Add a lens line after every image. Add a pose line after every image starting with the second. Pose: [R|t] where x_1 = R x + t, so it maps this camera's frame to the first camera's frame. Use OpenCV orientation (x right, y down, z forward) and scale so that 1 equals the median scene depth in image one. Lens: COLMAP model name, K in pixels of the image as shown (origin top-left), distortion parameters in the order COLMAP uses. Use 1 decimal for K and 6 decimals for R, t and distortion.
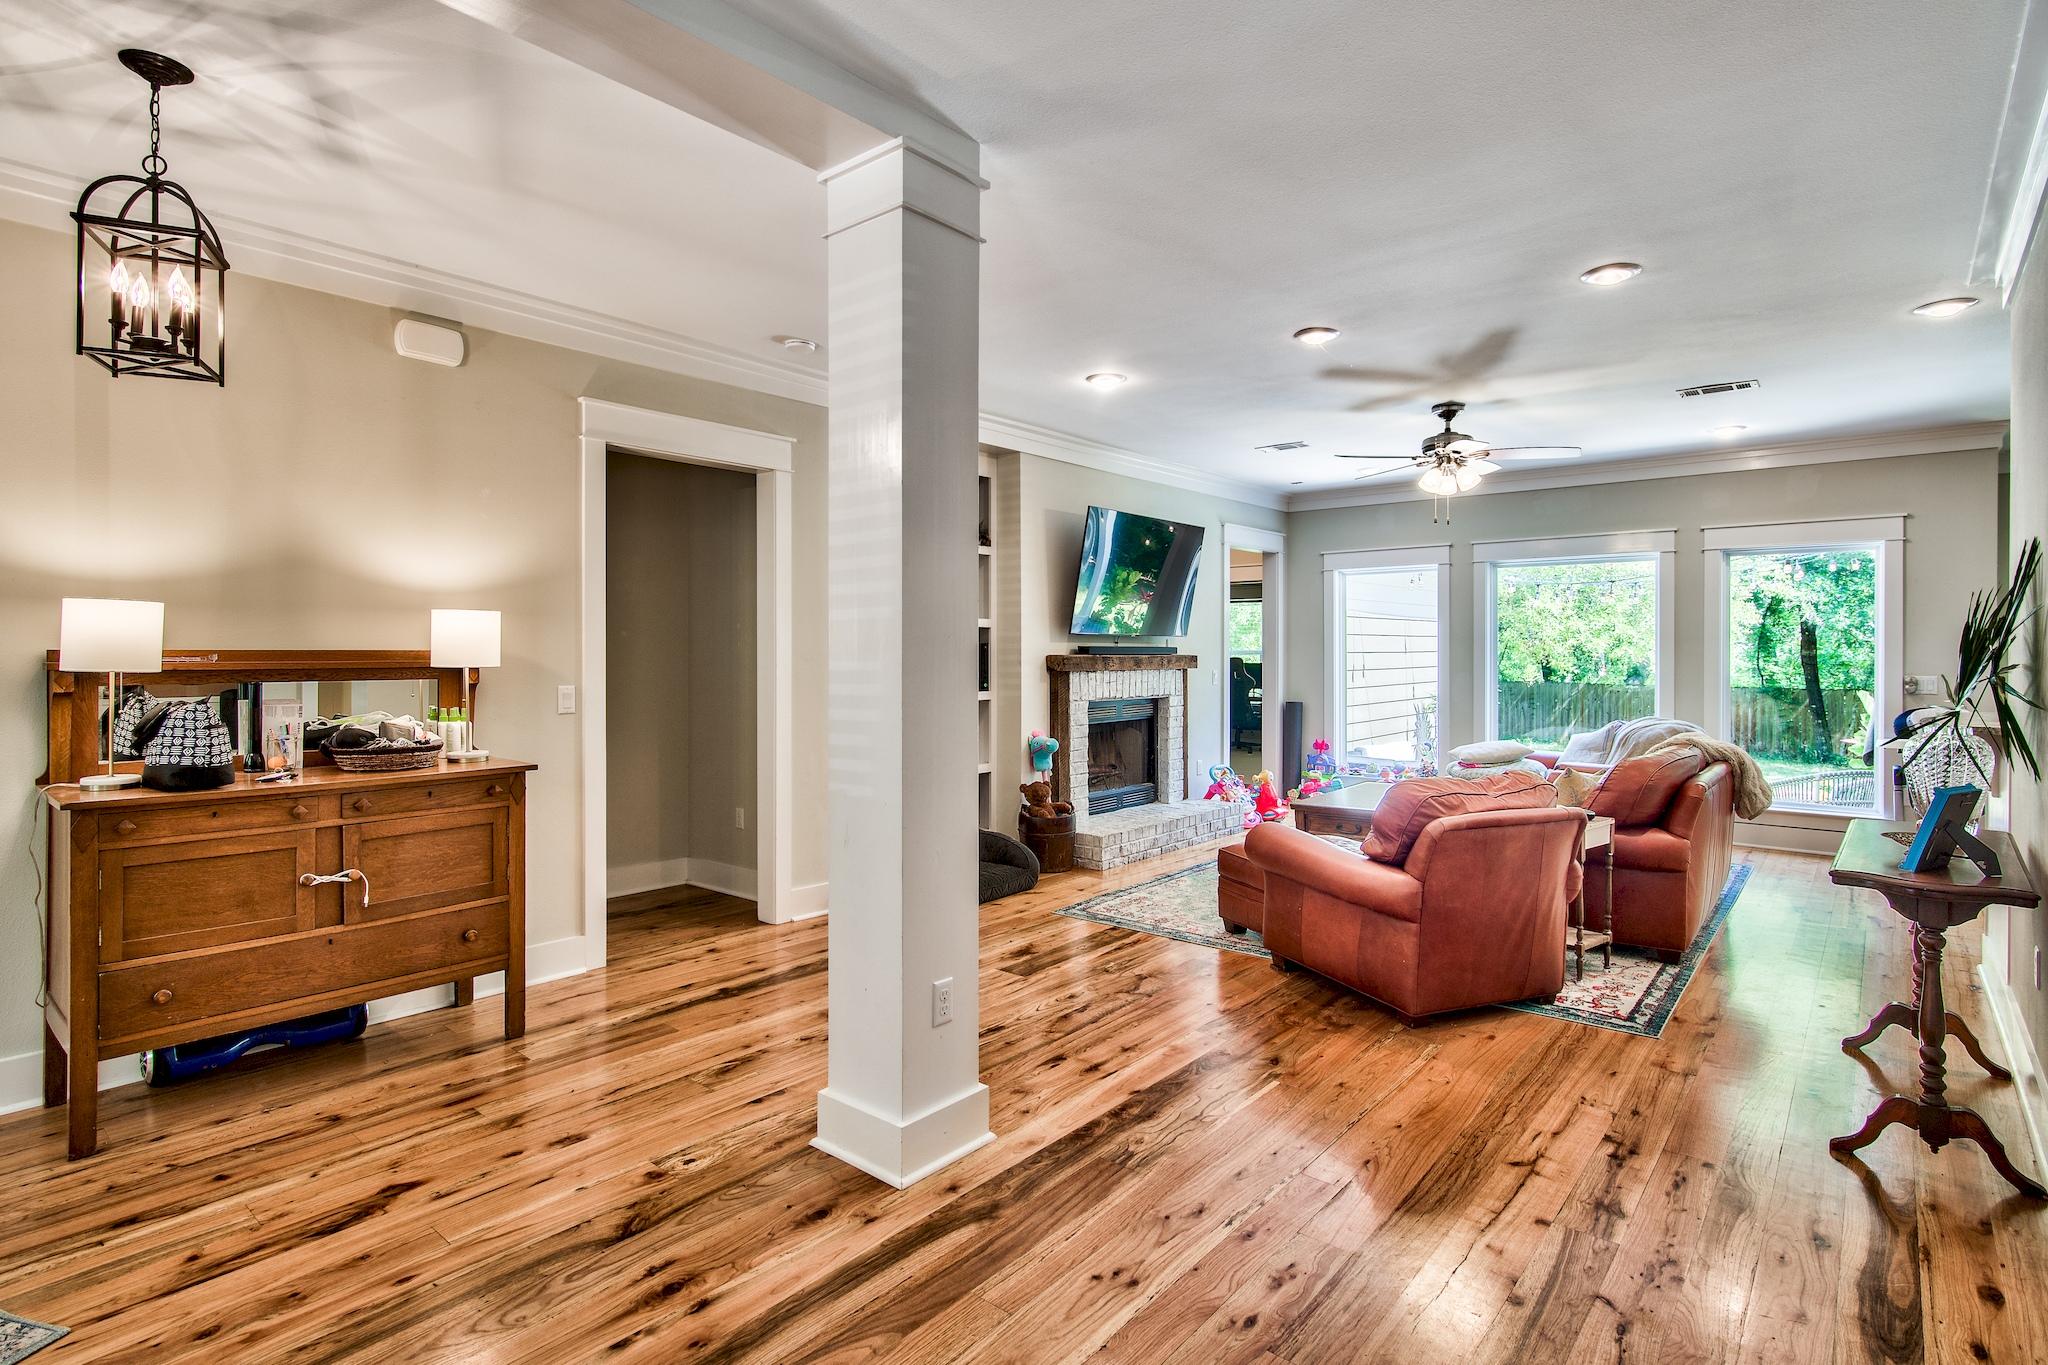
lens RADIAL K [[1023.6, 0, 1019.8], [0, 1023.6, 660.1], [0, 0, 1]] dist [-0.002541, 0.000165]
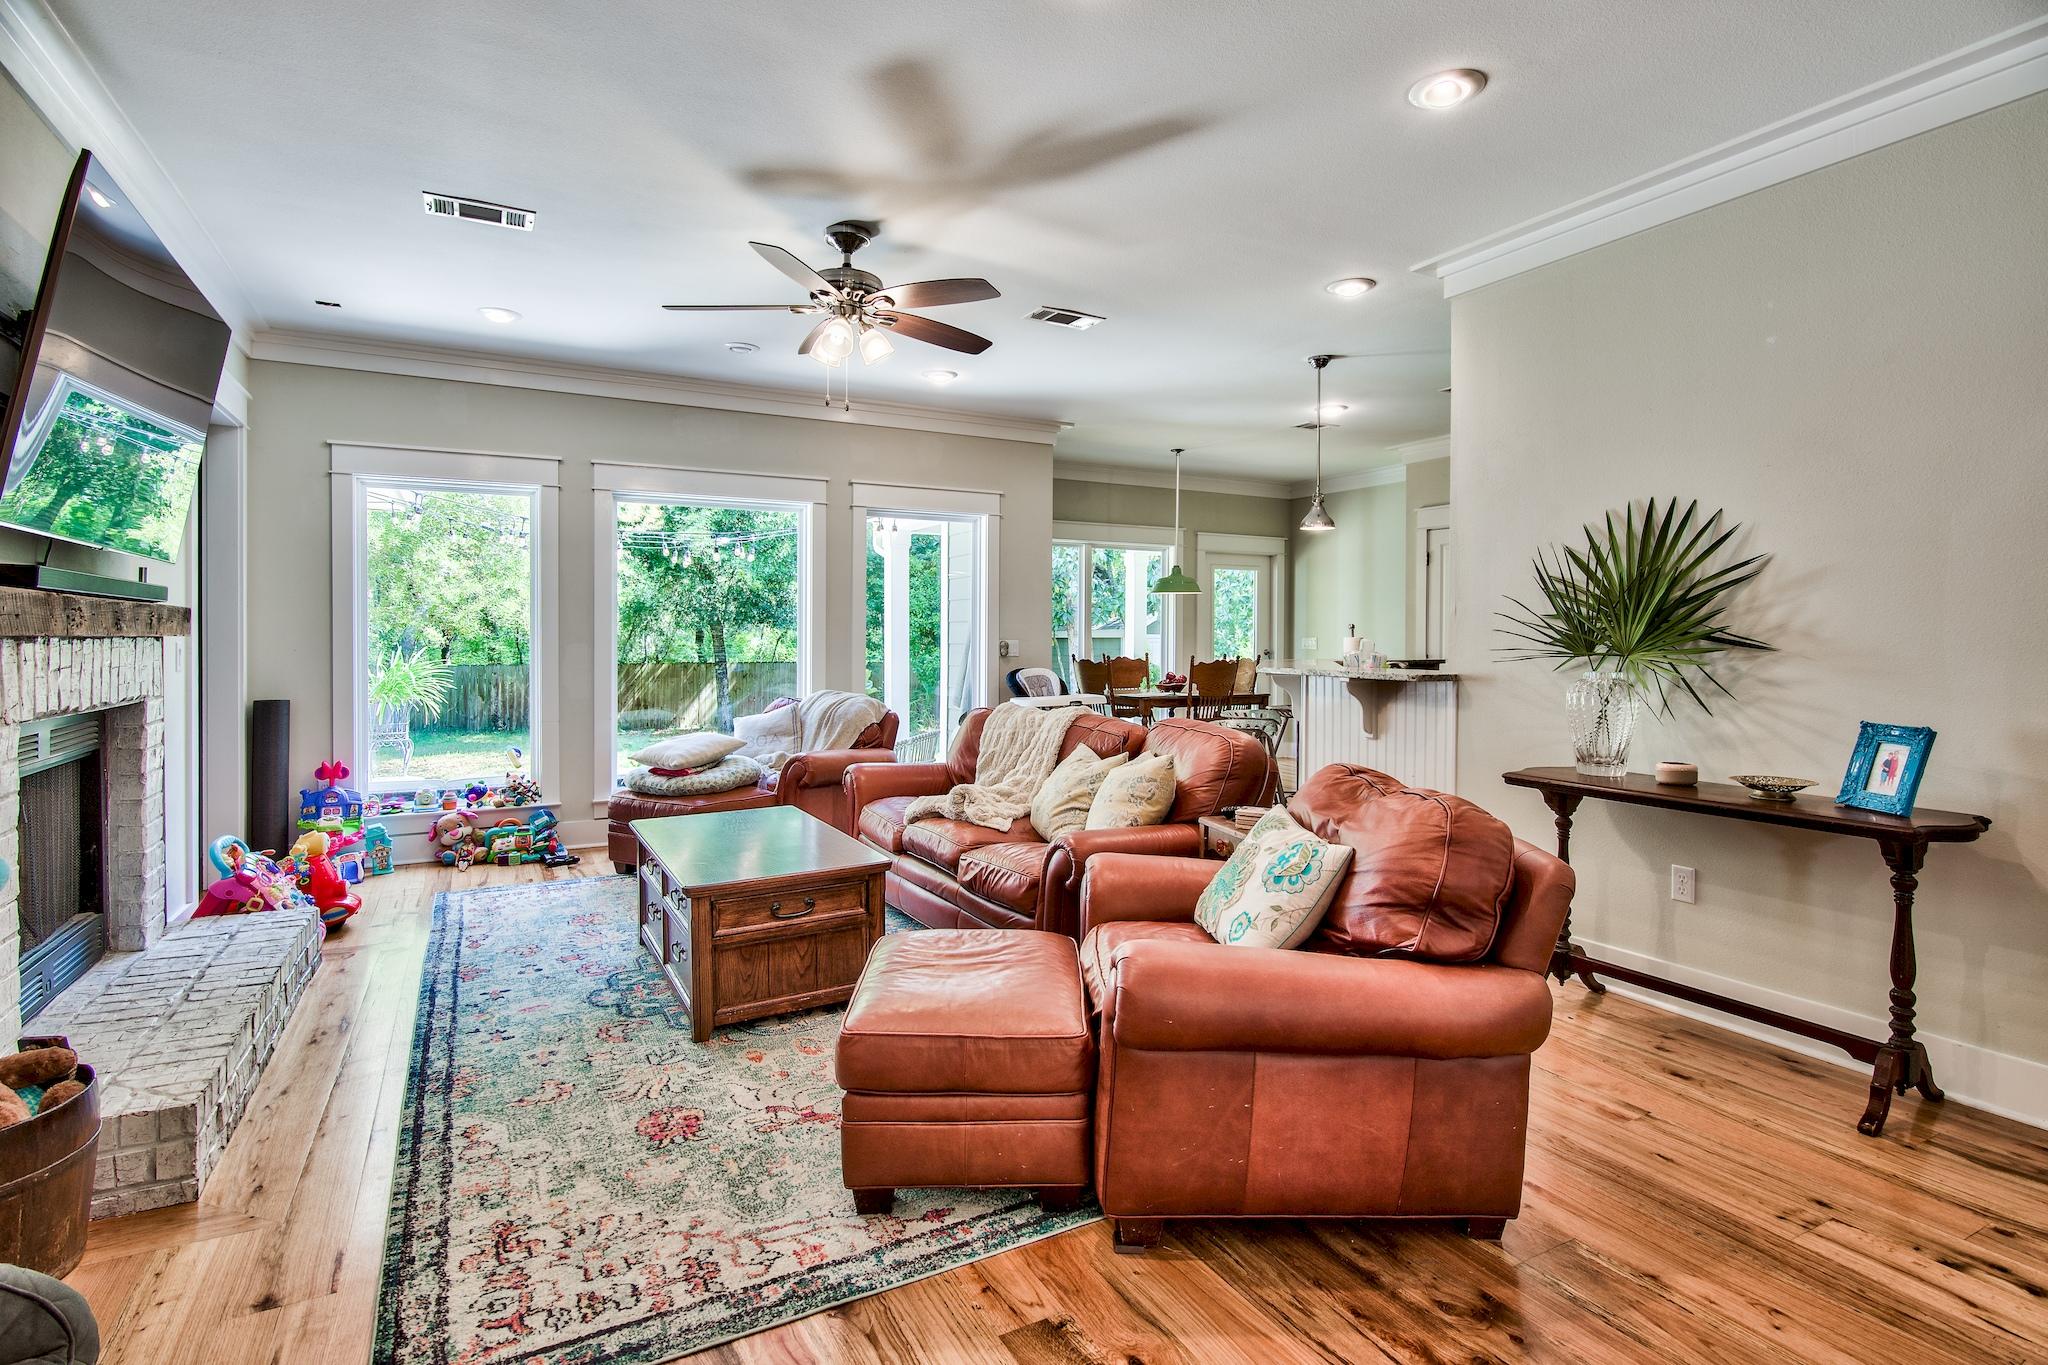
lens RADIAL K [[1000.7, 0, 1026.0], [0, 1000.7, 650.8], [0, 0, 1]] dist [-0.004616, -0.000092]
pose [[0.358698, -0.013028, 0.933363, -0.163211], [0.004580, 0.999915, 0.012197, 0.017450], [-0.933443, -0.000101, 0.358727, 0.753435]]
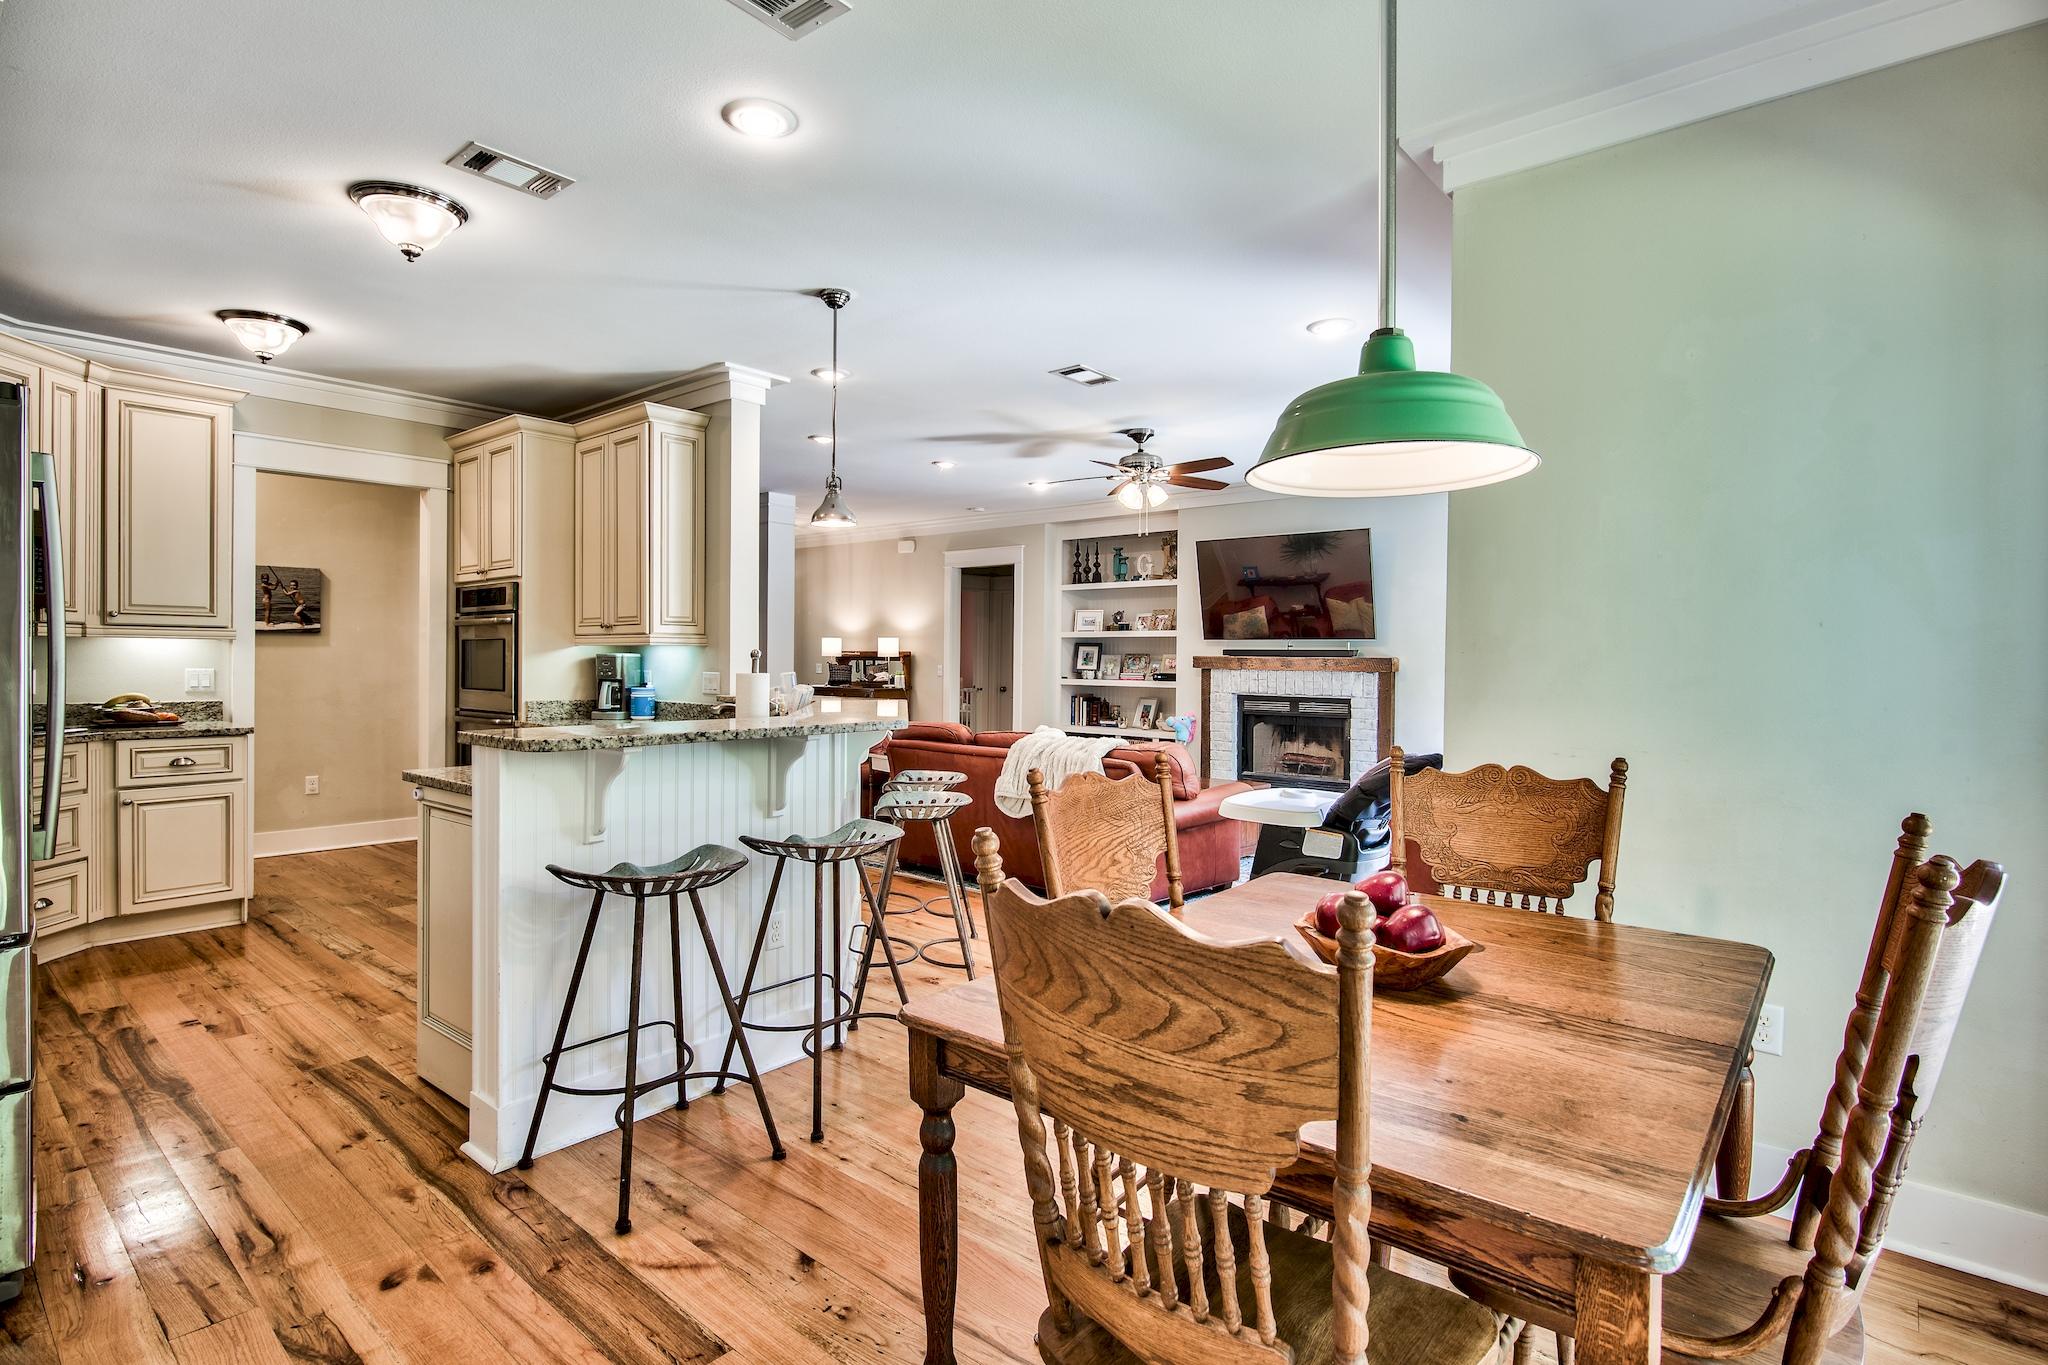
lens RADIAL K [[1006.8, 0, 999.7], [0, 1006.8, 672.4], [0, 0, 1]] dist [-0.001679, -0.000725]
pose [[-0.021872, 0.014147, -0.999661, 1.726024], [-0.018970, 0.999714, 0.014563, 0.002843], [0.999581, 0.019282, -0.021598, 0.997104]]
